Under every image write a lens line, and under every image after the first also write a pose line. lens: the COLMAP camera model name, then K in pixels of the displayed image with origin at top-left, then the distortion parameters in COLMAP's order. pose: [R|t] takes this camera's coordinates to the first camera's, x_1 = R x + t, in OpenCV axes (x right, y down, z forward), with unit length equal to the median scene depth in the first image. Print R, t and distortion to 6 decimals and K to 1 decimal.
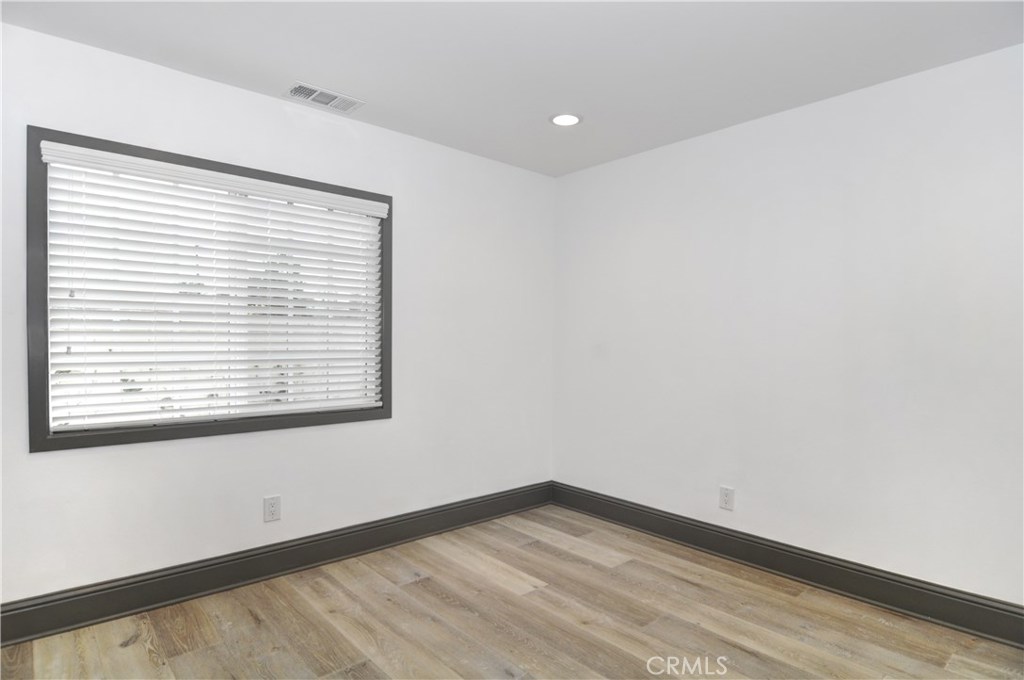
lens RADIAL K [[556.3, 0, 522.7], [0, 556.3, 355.2], [0, 0, 1]] dist [-0.013309, -0.003653]
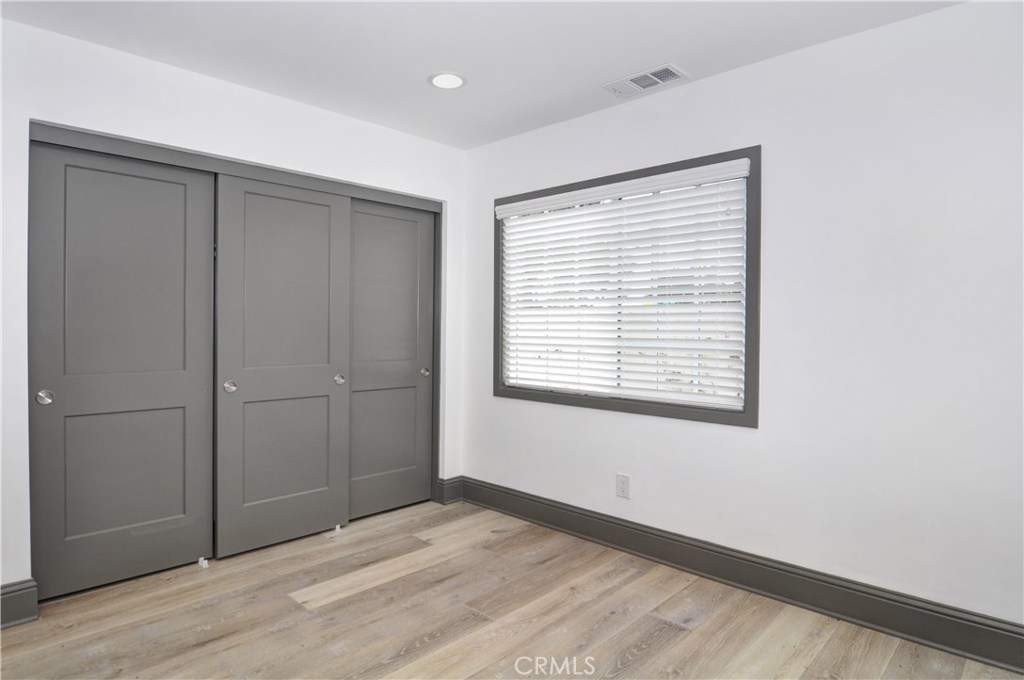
lens RADIAL K [[556.3, 0, 510.2], [0, 556.3, 338.2], [0, 0, 1]] dist [-0.013309, -0.003653]
pose [[0.087156, 0.013708, -0.996100, 0.604155], [-0.030744, 0.999466, 0.011064, -0.012993], [0.995720, 0.029659, 0.087531, 0.694535]]
